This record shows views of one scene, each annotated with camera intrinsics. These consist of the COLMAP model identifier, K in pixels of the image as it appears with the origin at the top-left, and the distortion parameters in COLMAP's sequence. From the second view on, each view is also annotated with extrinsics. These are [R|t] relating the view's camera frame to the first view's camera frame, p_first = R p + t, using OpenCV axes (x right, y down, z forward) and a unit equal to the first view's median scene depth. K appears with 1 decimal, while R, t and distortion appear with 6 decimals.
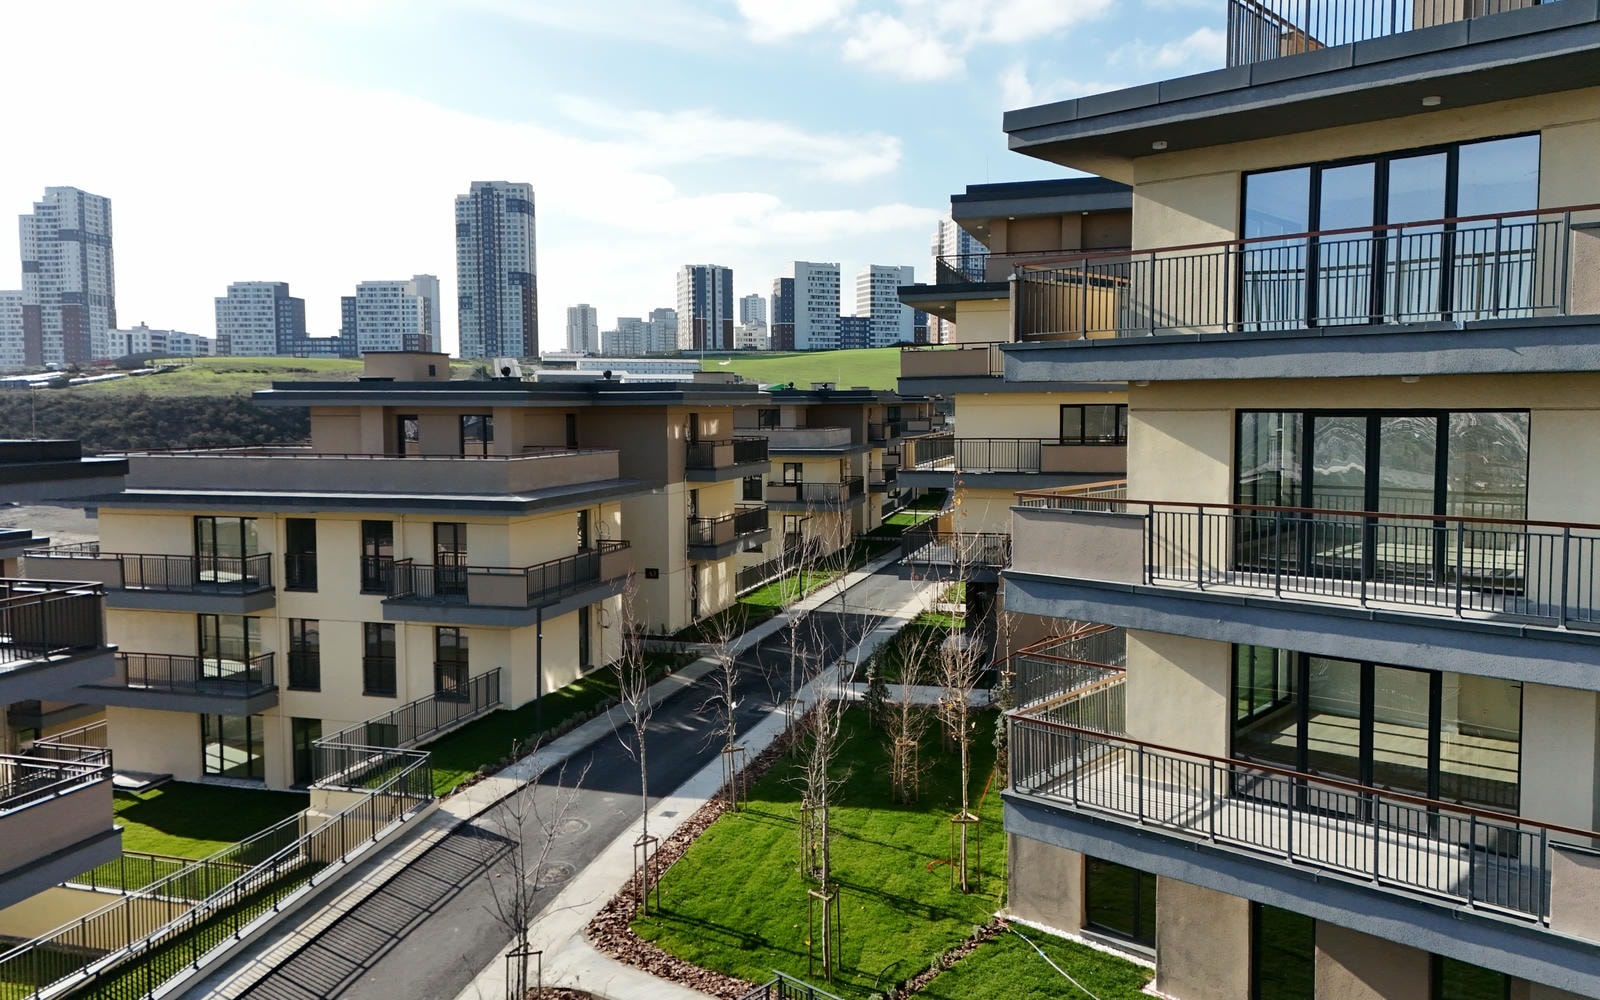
lens RADIAL K [[1235.4, 0, 808.5], [0, 1235.4, 503.3], [0, 0, 1]] dist [0.068538, -0.056488]
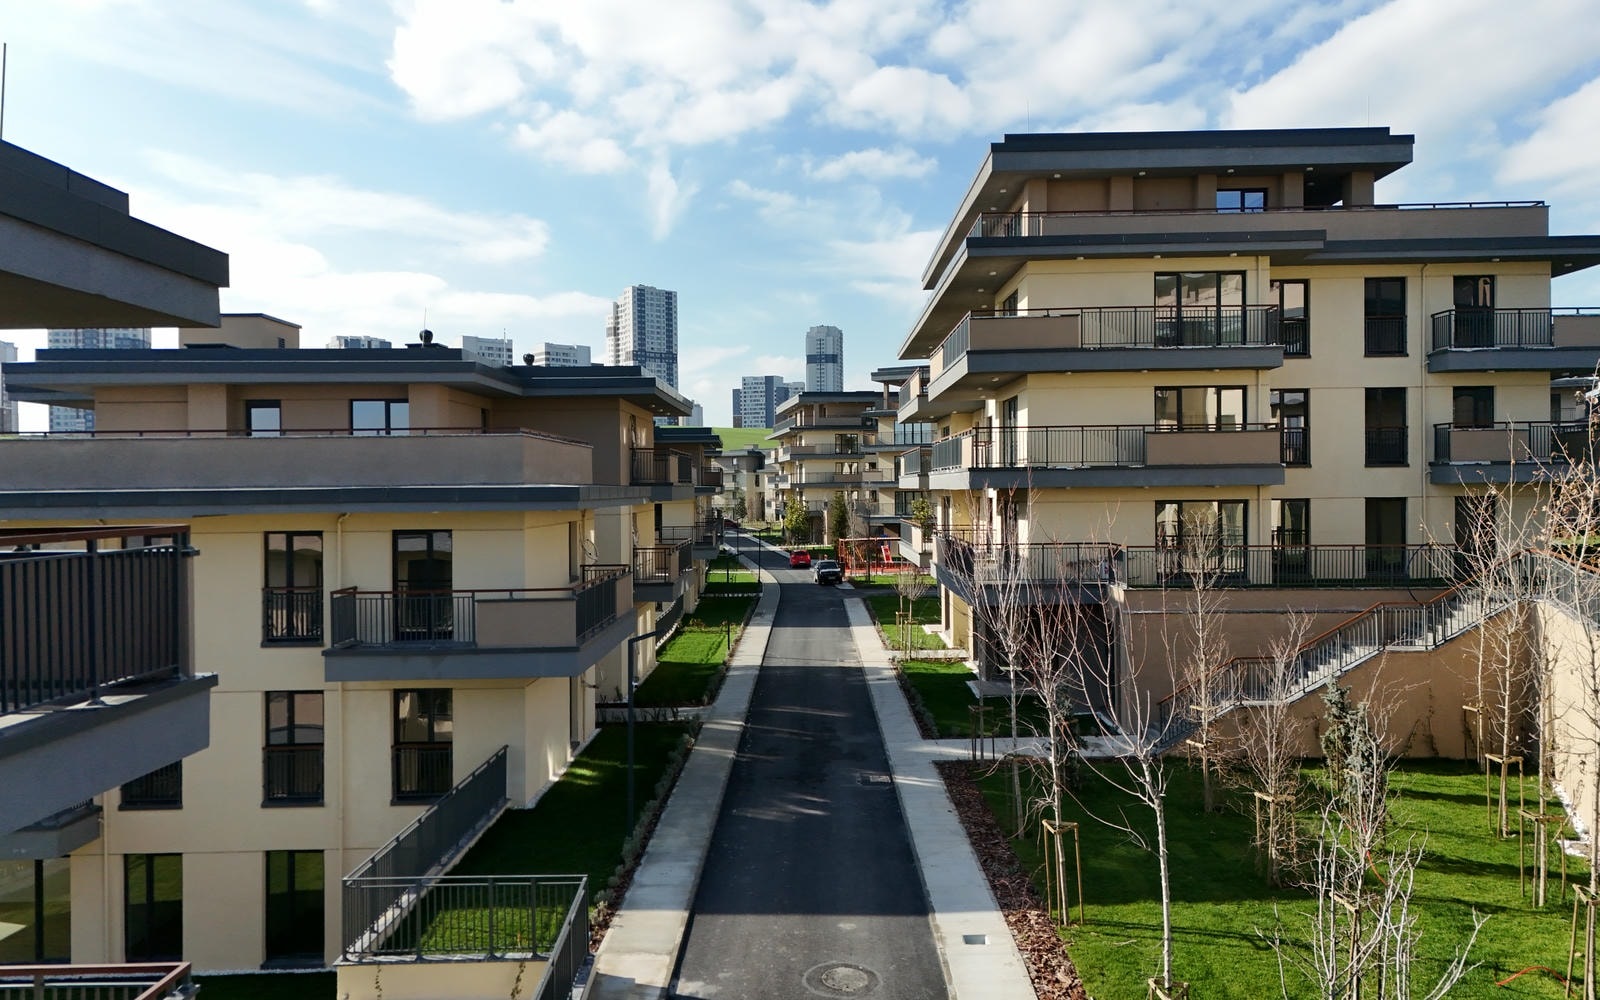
lens RADIAL K [[1235.4, 0, 824.9], [0, 1235.4, 514.2], [0, 0, 1]] dist [0.068538, -0.056488]
pose [[0.955635, -0.011920, 0.294313, -0.254710], [0.030530, 0.997808, -0.058717, 0.048071], [-0.292968, 0.065097, 0.953904, 0.279730]]
